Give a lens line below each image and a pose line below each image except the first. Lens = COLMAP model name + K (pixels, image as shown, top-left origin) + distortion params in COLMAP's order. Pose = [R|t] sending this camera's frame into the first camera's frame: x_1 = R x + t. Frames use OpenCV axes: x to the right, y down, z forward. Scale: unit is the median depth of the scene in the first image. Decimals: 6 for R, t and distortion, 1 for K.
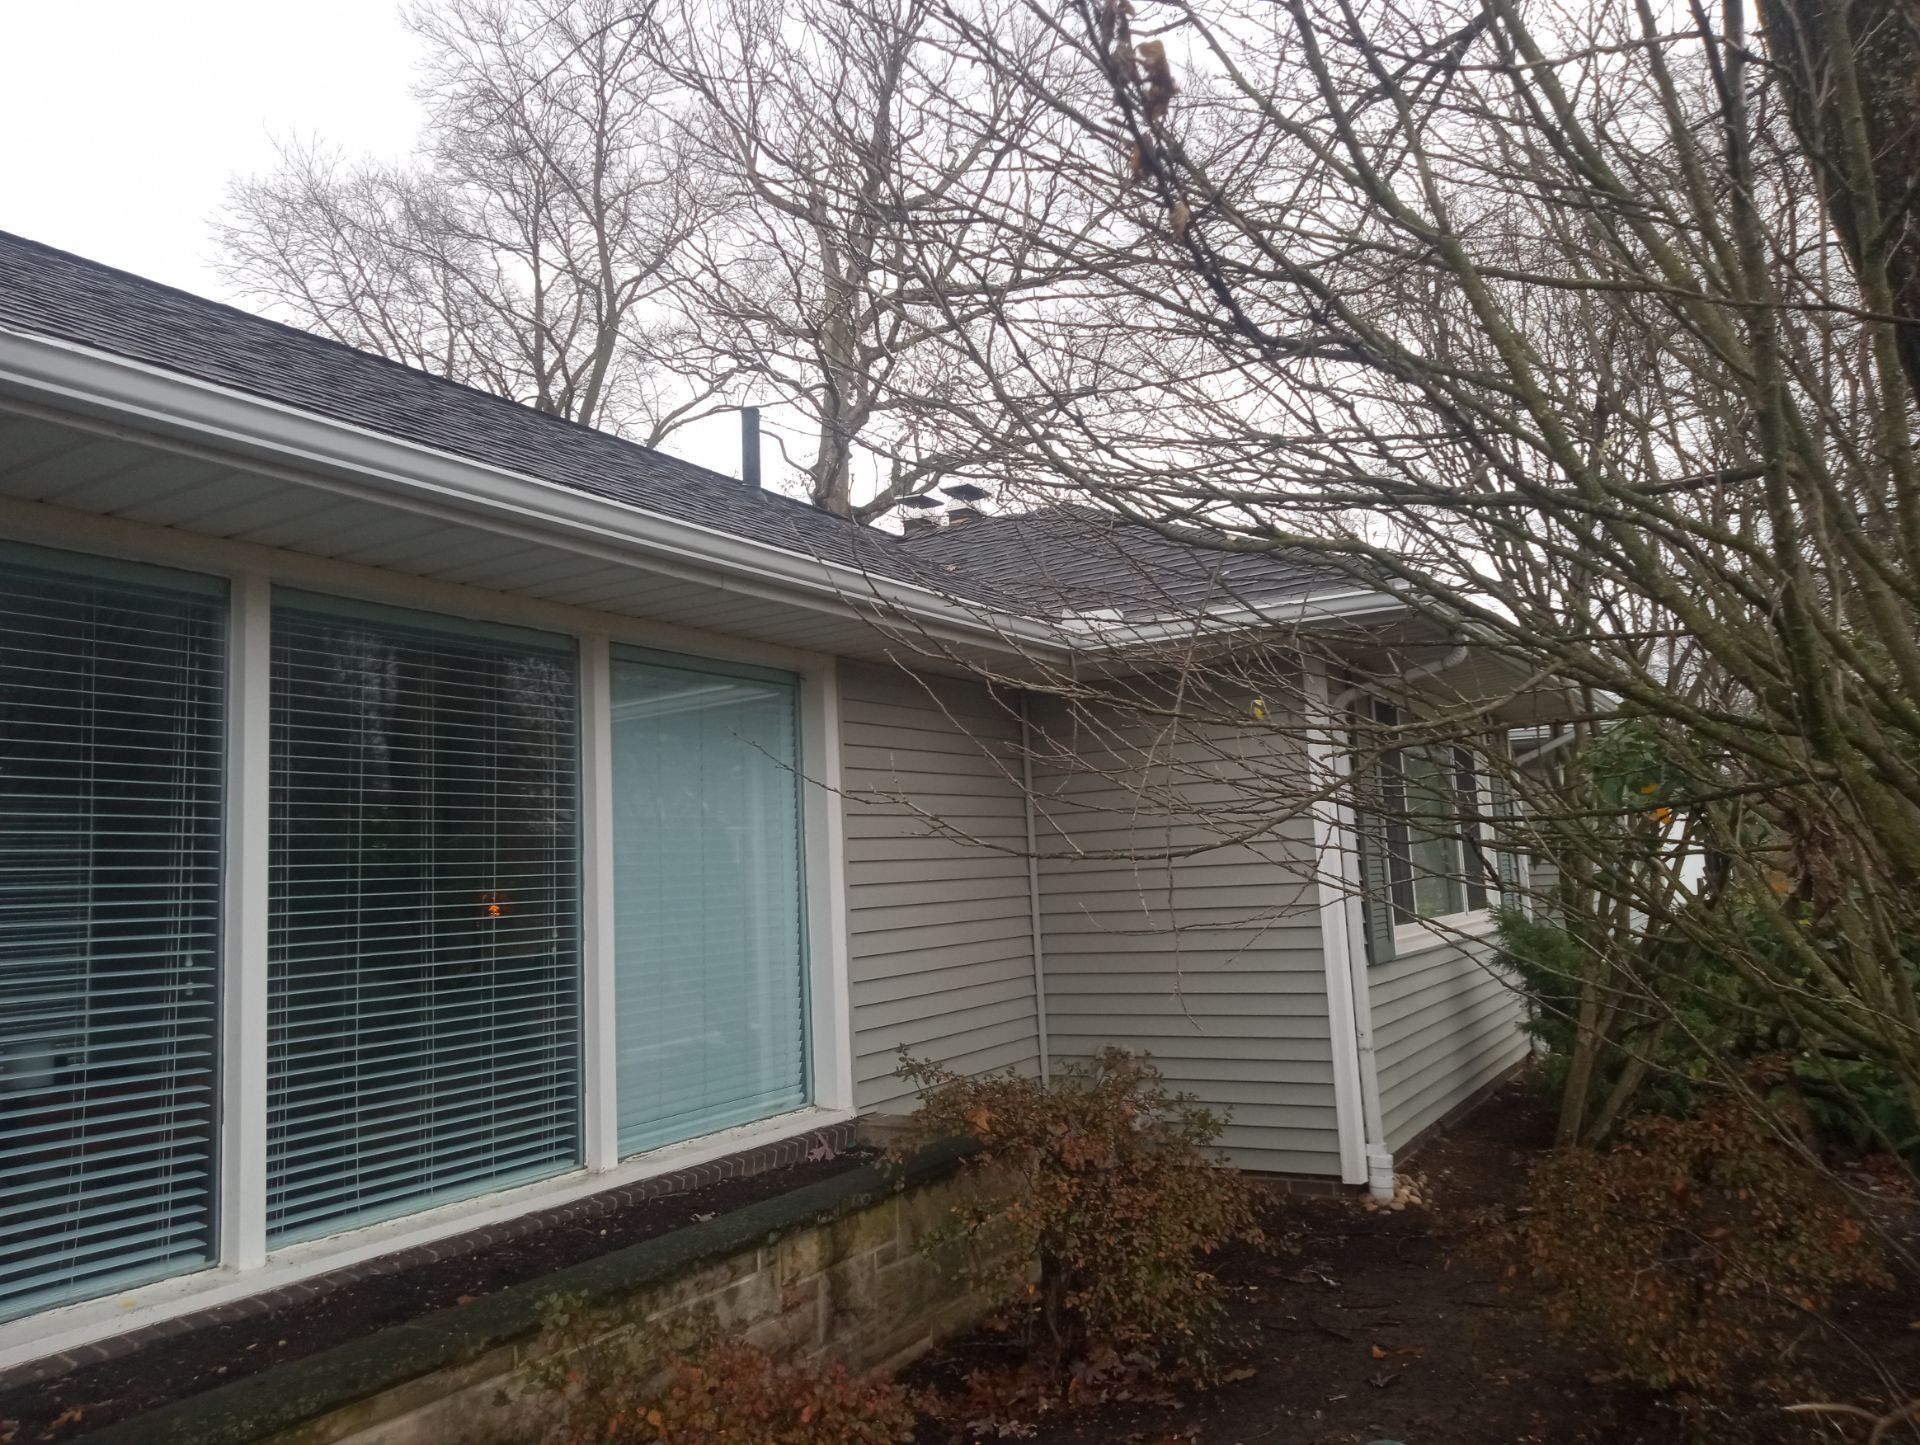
lens RADIAL K [[1416.6, 0, 958.4], [0, 1416.6, 722.2], [0, 0, 1]] dist [-0.000199, 0.005870]
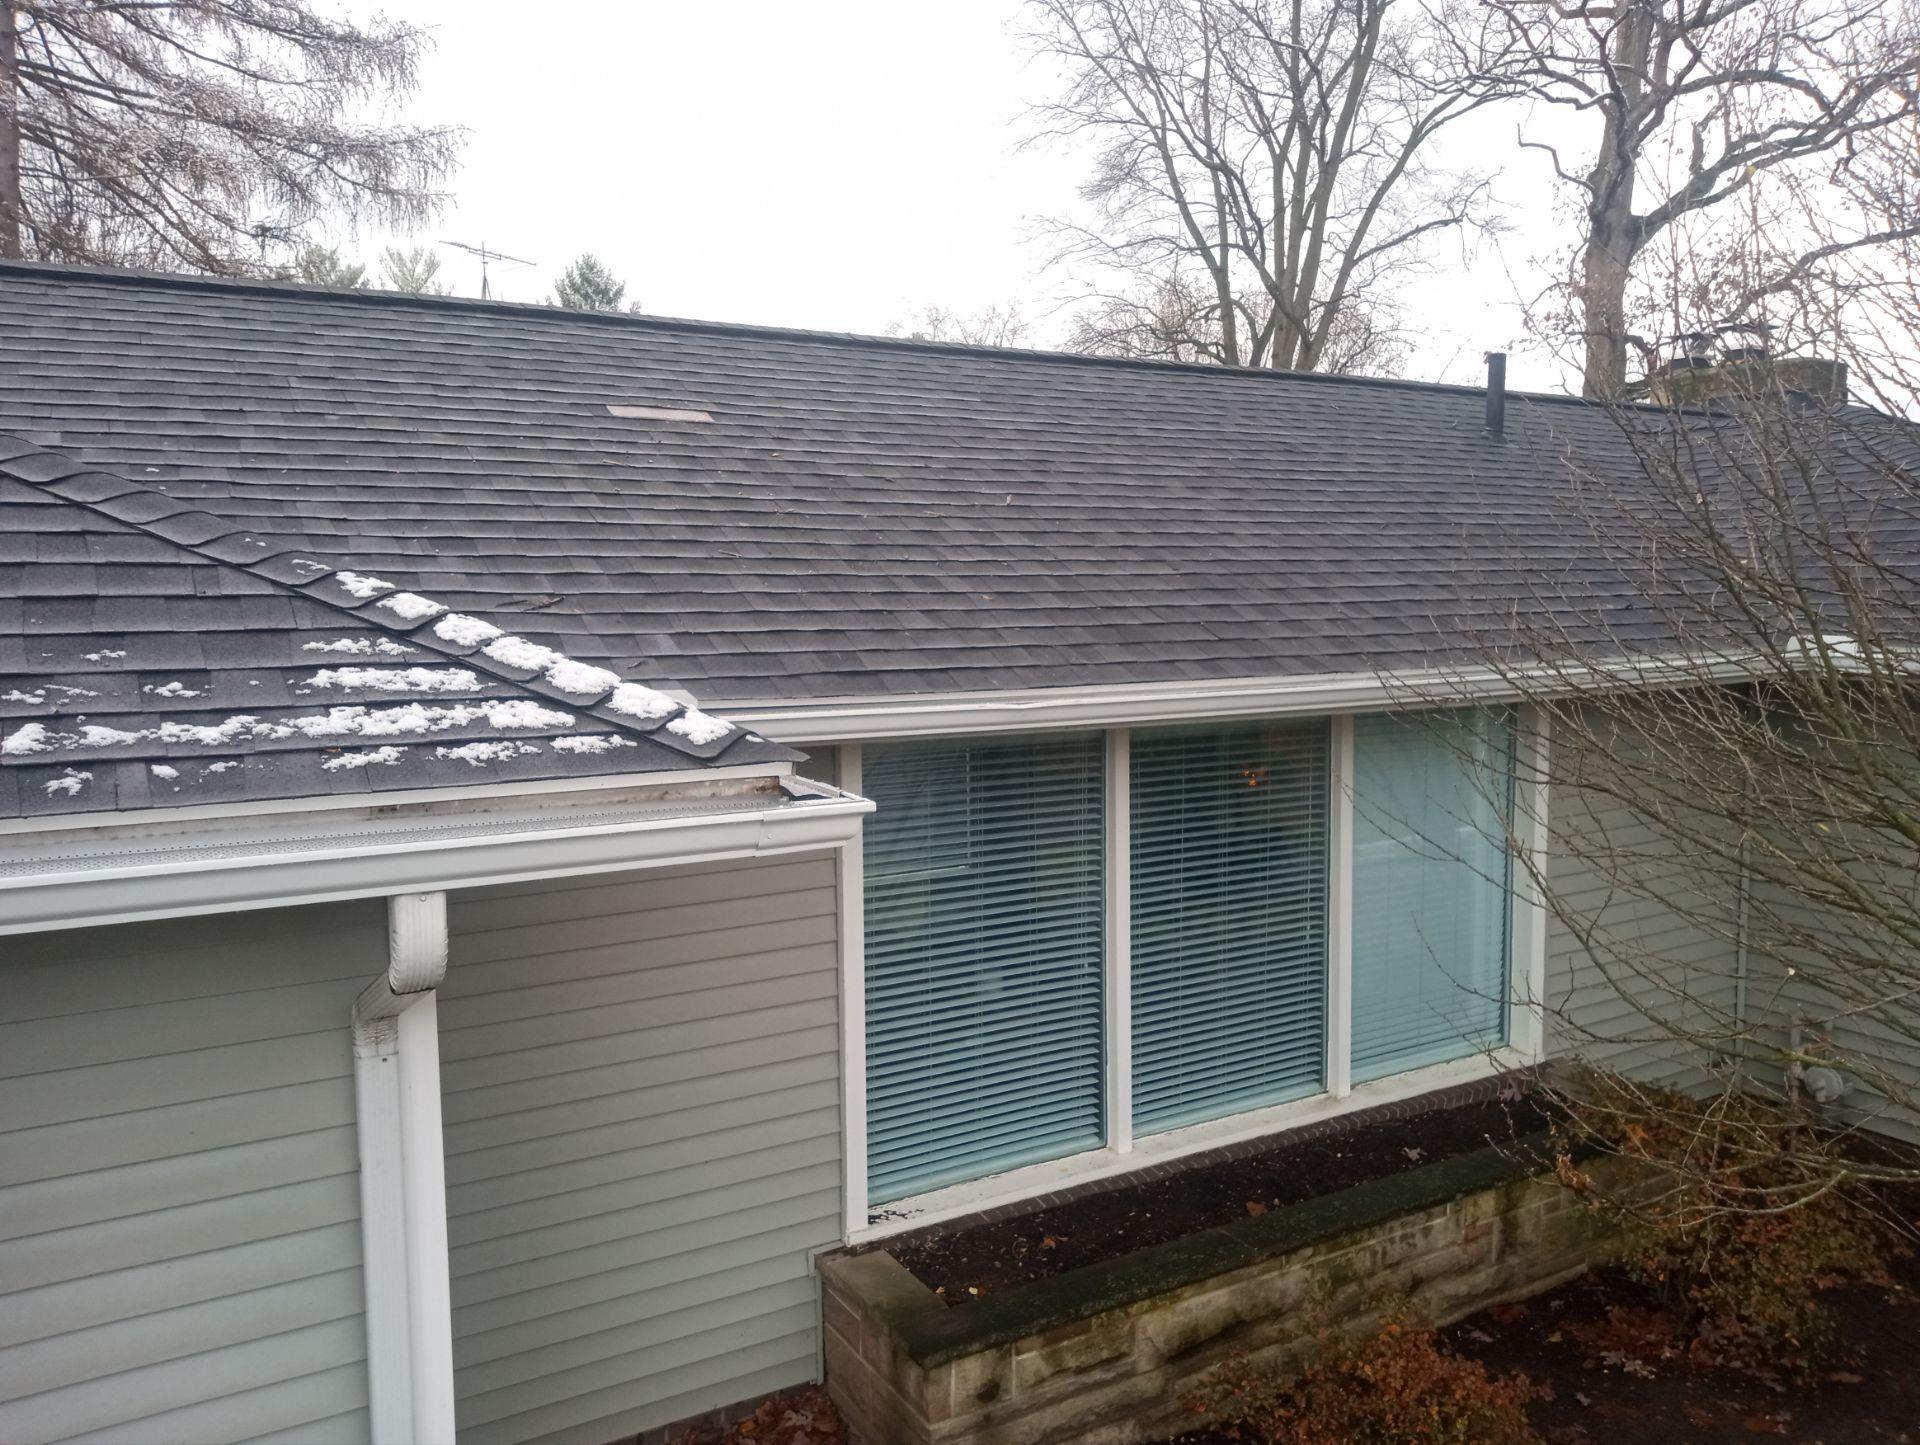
lens RADIAL K [[1416.6, 0, 941.3], [0, 1416.6, 713.8], [0, 0, 1]] dist [-0.000199, 0.005870]
pose [[0.868235, 0.082655, -0.489220, 0.068509], [0.028237, 0.976196, 0.215044, -0.401061], [0.495350, -0.200522, 0.845233, -0.337701]]
